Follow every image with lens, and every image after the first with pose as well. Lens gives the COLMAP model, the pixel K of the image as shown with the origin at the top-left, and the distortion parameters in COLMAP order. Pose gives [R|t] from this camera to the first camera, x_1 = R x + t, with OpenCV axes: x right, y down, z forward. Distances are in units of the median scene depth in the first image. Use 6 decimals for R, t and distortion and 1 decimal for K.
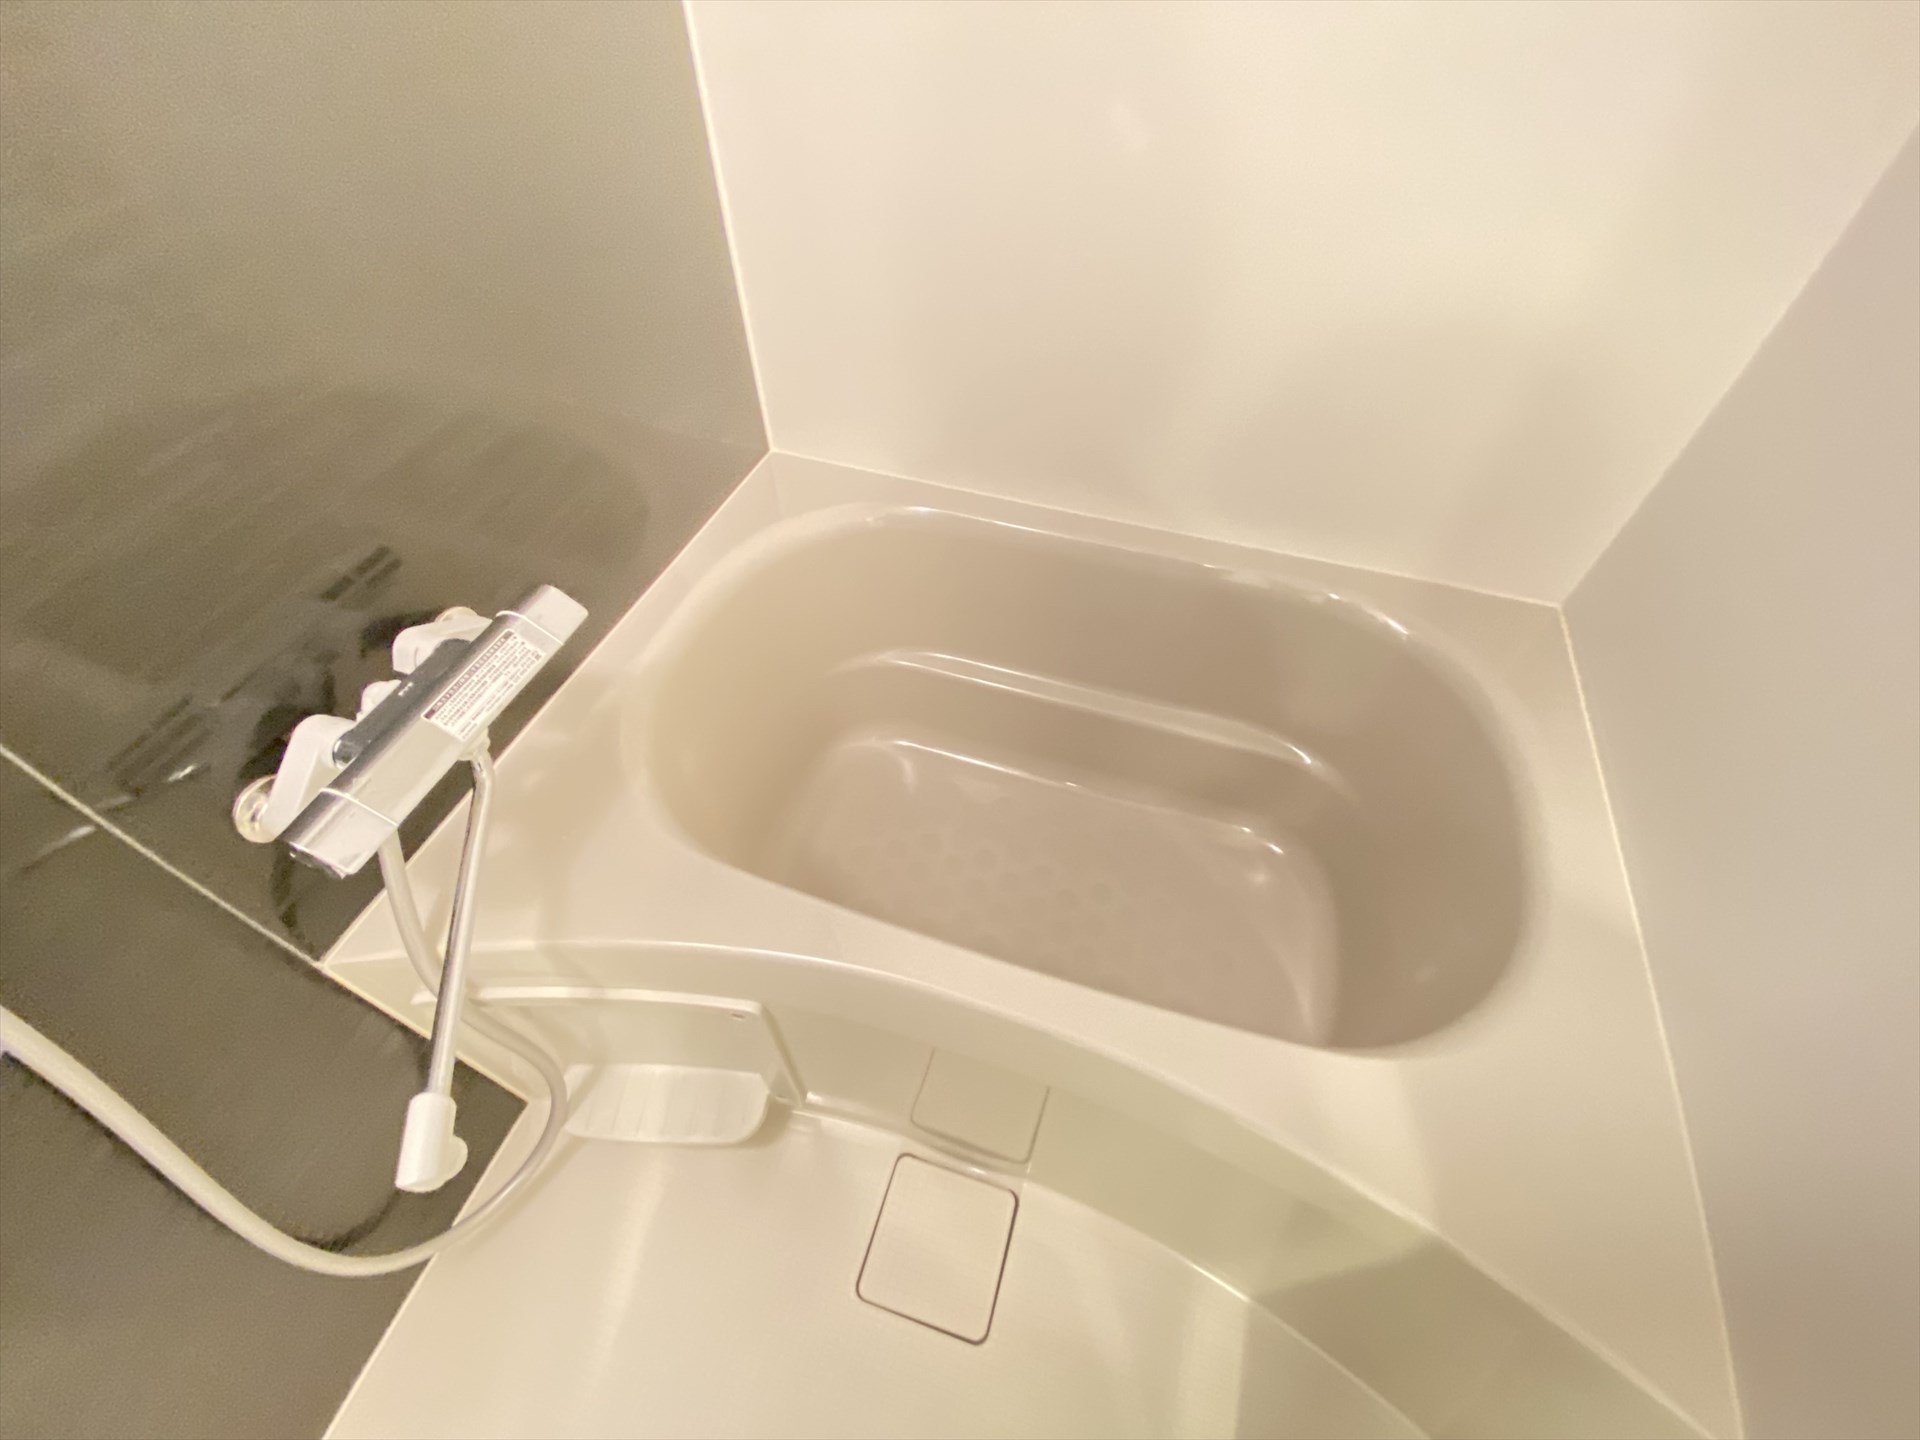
lens RADIAL K [[789.3, 0, 961.3], [0, 789.3, 728.9], [0, 0, 1]] dist [0.034455, -0.027411]
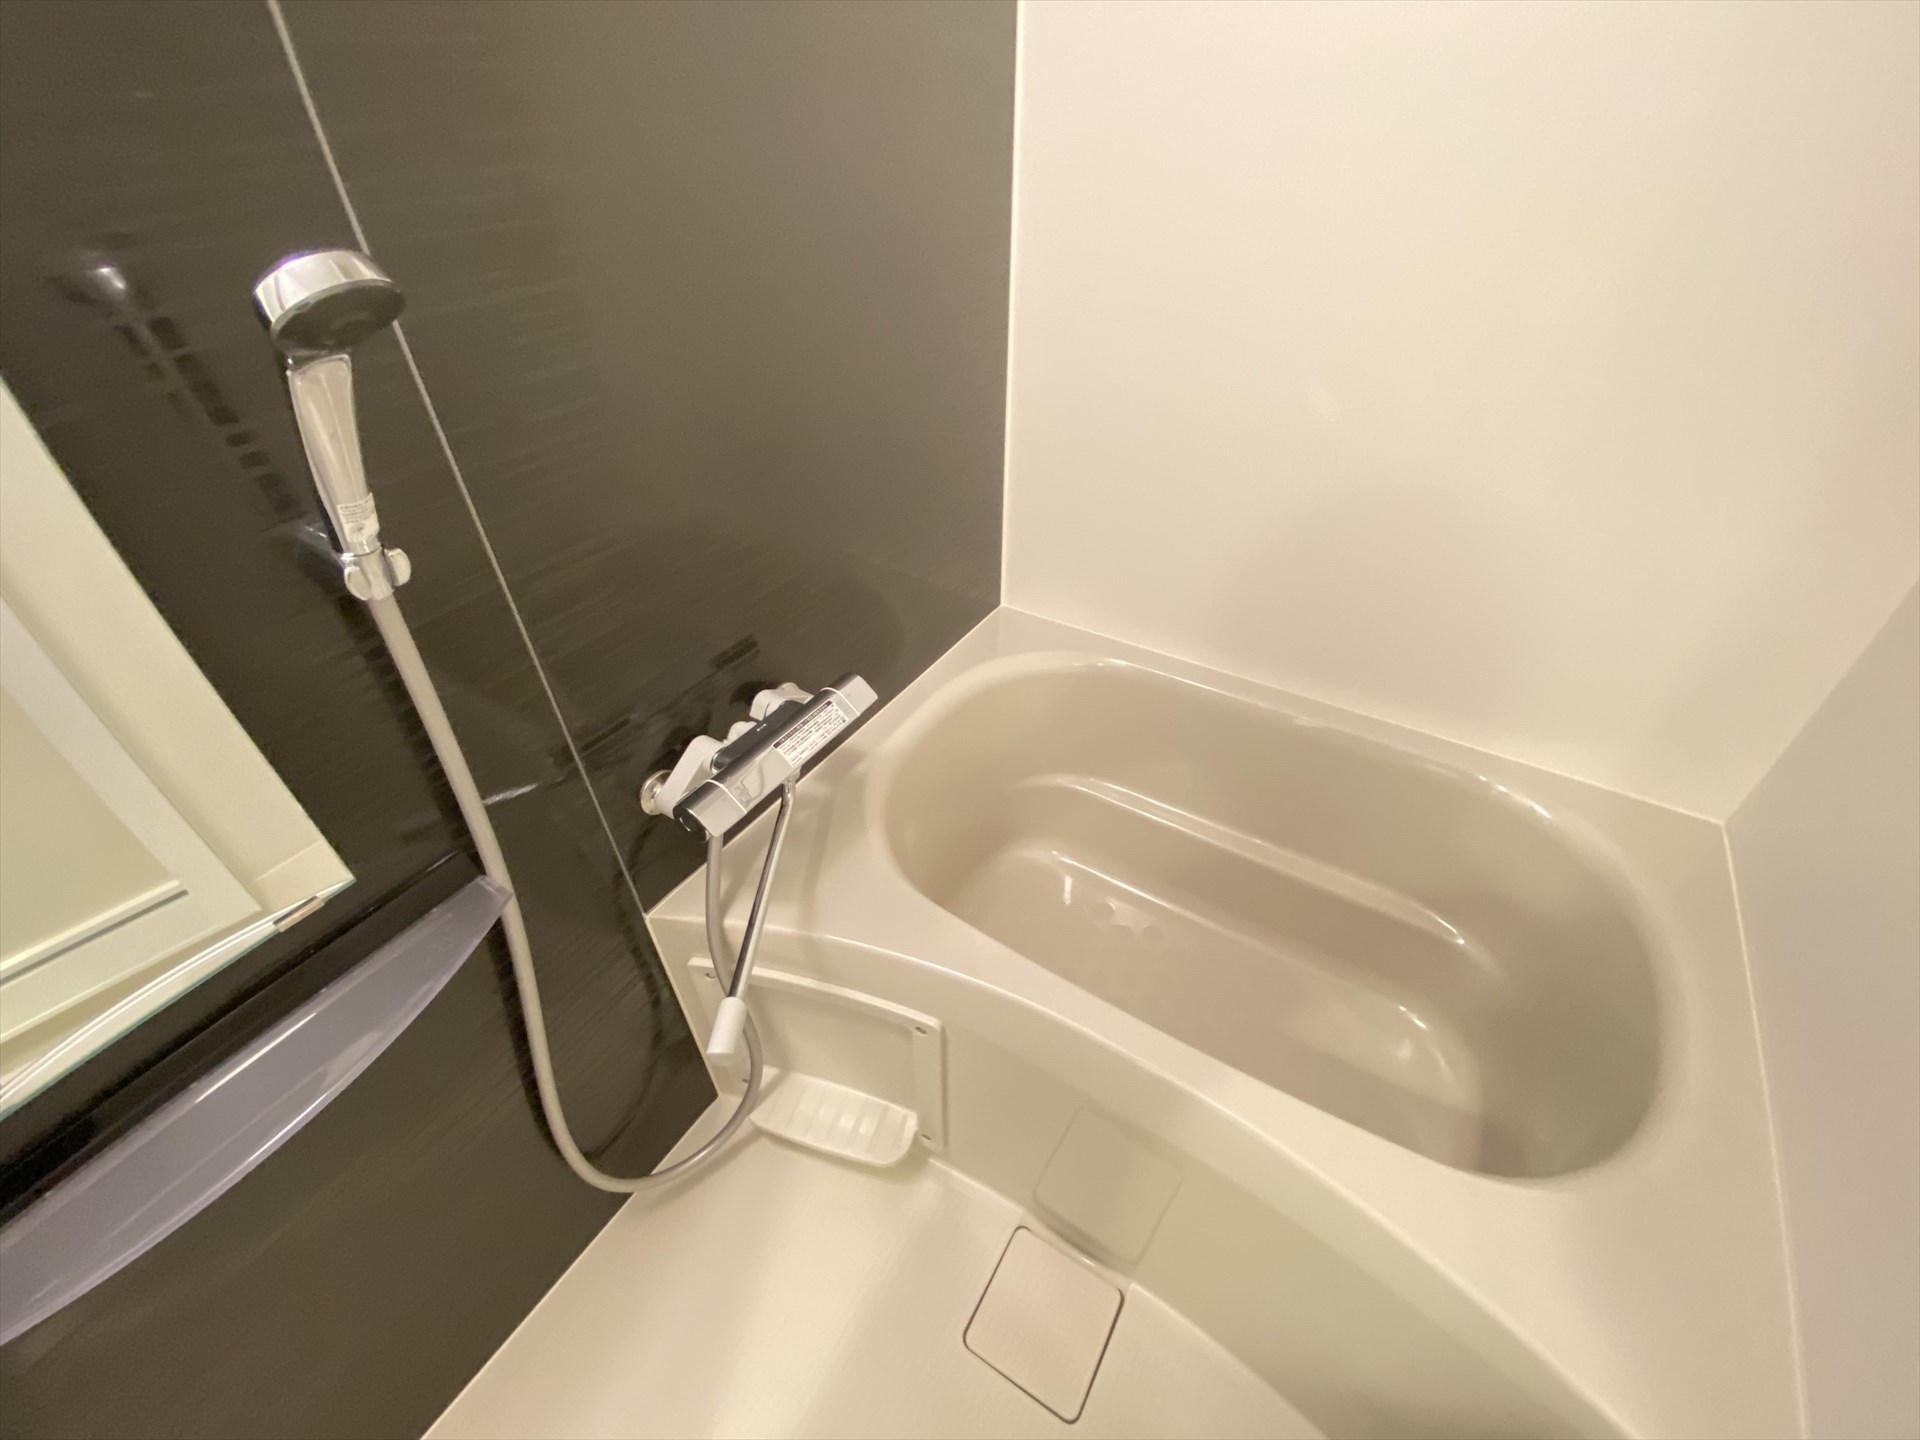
lens RADIAL K [[796.0, 0, 960.0], [0, 796.0, 720.0], [0, 0, 1]] dist [0.012933, 0.000023]
pose [[0.968701, 0.138050, -0.206302, -0.034745], [-0.177958, 0.965629, -0.189448, 0.130204], [0.173058, 0.220232, 0.959973, -0.306828]]
